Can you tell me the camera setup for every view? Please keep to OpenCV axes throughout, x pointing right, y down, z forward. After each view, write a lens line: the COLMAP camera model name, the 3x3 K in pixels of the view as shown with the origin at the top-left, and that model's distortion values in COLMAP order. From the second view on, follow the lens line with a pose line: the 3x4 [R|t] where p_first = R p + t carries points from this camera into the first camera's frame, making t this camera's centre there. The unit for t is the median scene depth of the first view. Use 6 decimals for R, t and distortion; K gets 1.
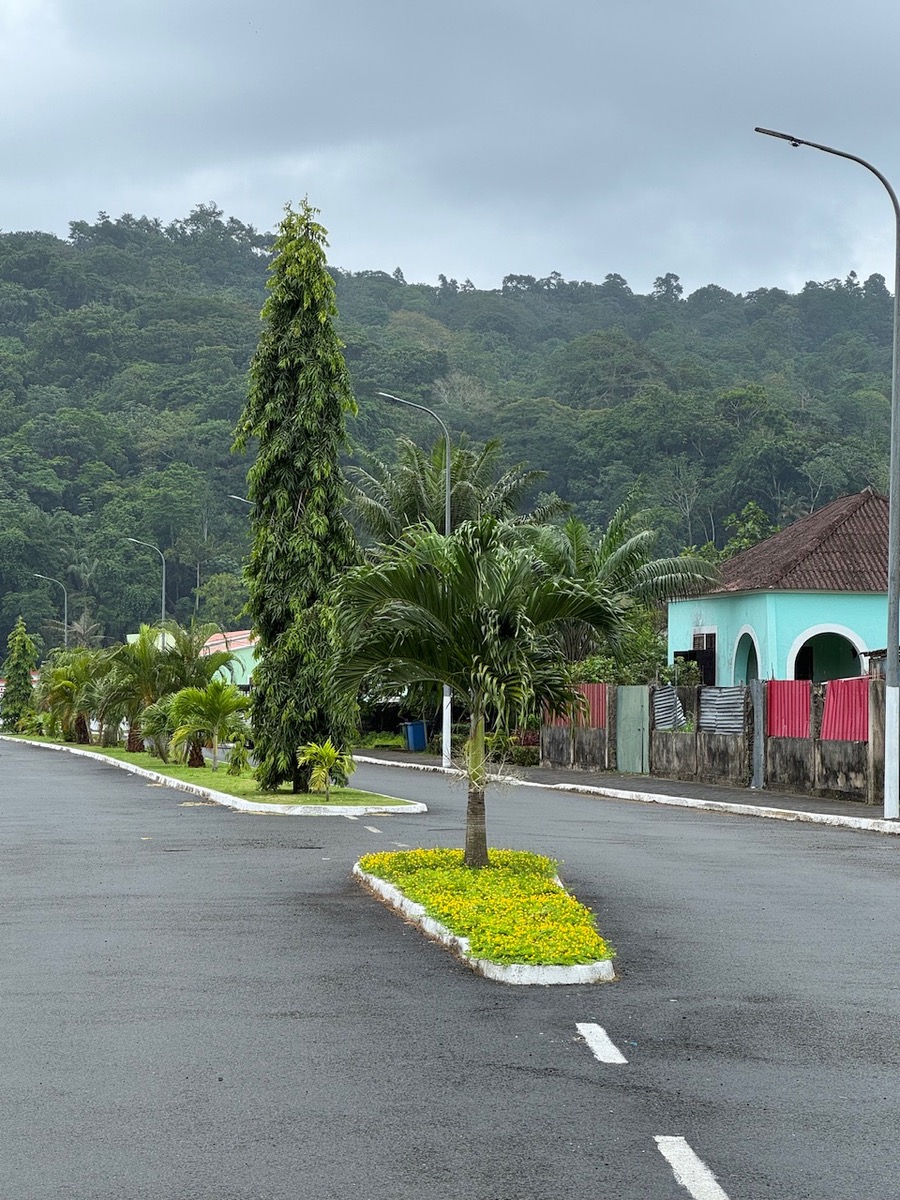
lens RADIAL K [[2780.6, 0, 450.4], [0, 2780.6, 600.3], [0, 0, 1]] dist [0.122255, 0.000000]
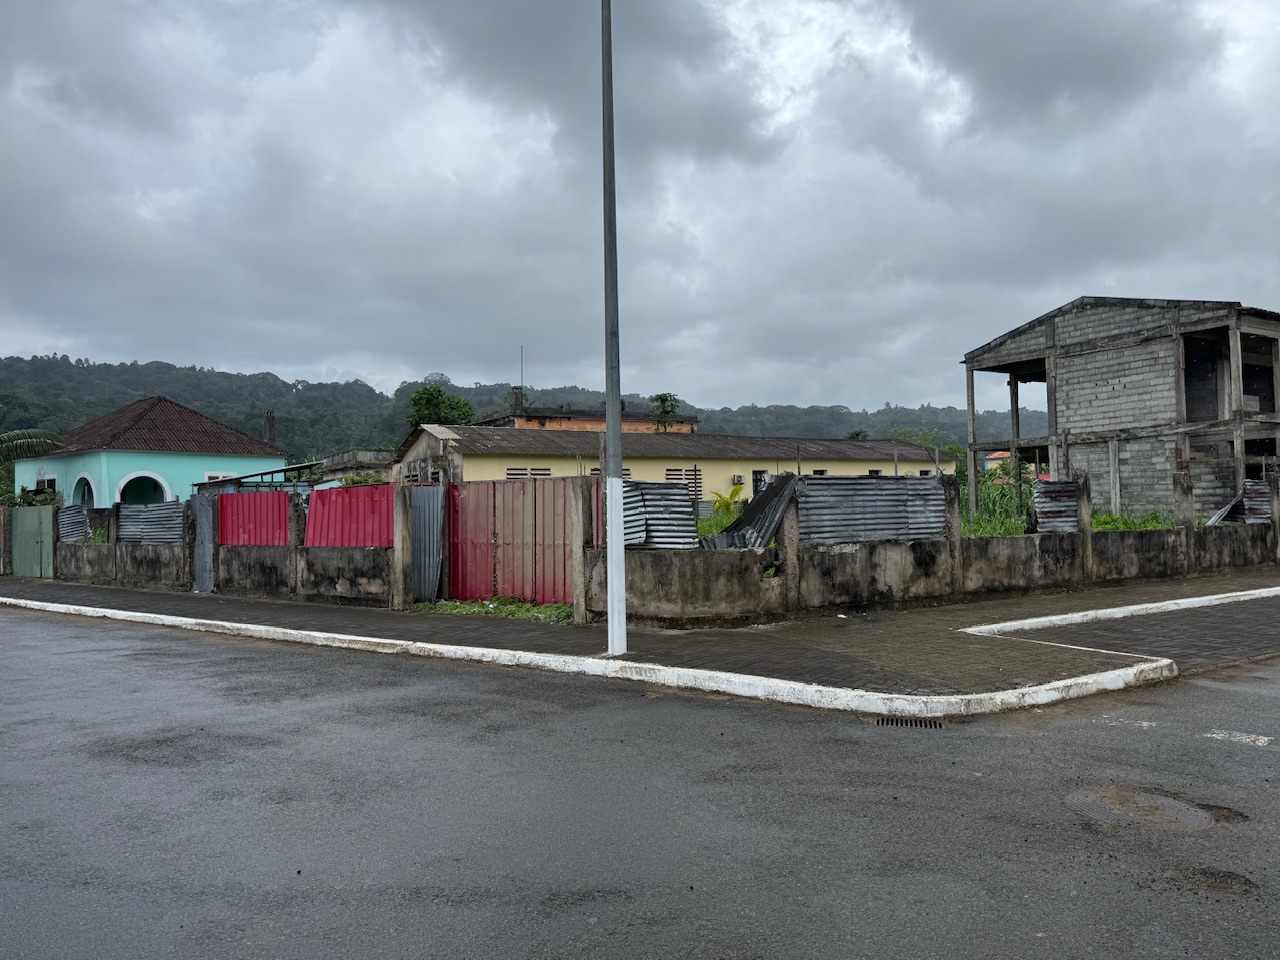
lens RADIAL K [[880.1, 0, 644.0], [0, 880.1, 479.4], [0, 0, 1]] dist [-0.011588, -0.009896]
pose [[0.735606, -0.001527, 0.677408, 0.003362], [0.004710, 0.999985, -0.002861, 0.023093], [-0.677394, 0.005295, 0.735602, 0.587456]]
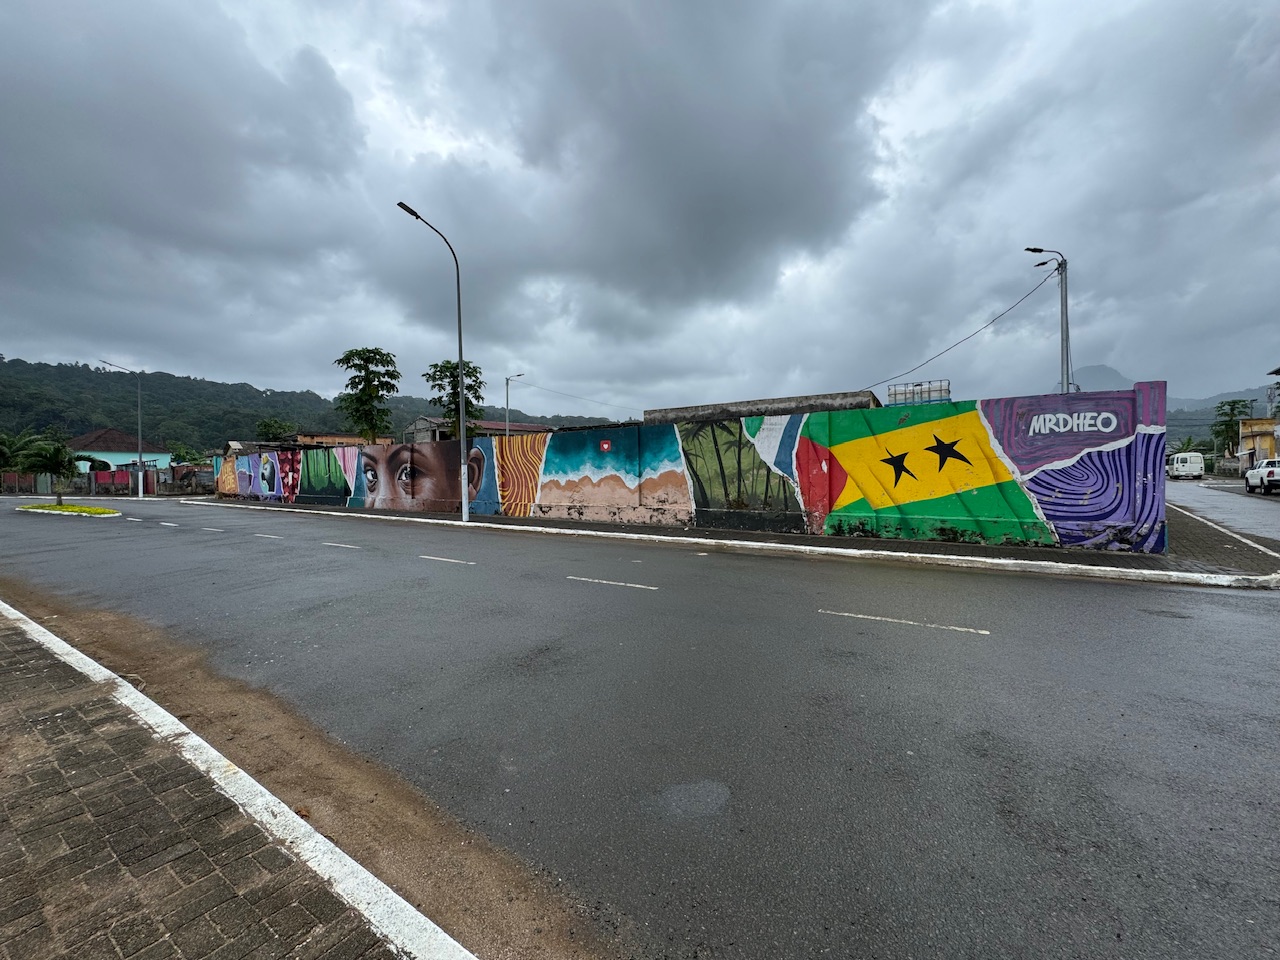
lens RADIAL K [[516.6, 0, 642.0], [0, 516.6, 477.5], [0, 0, 1]] dist [-0.000221, 0.000302]
pose [[0.561212, -0.023612, 0.827335, -0.084093], [-0.014980, 0.999139, 0.038677, -0.007909], [-0.827536, -0.034100, 0.560376, -0.234833]]
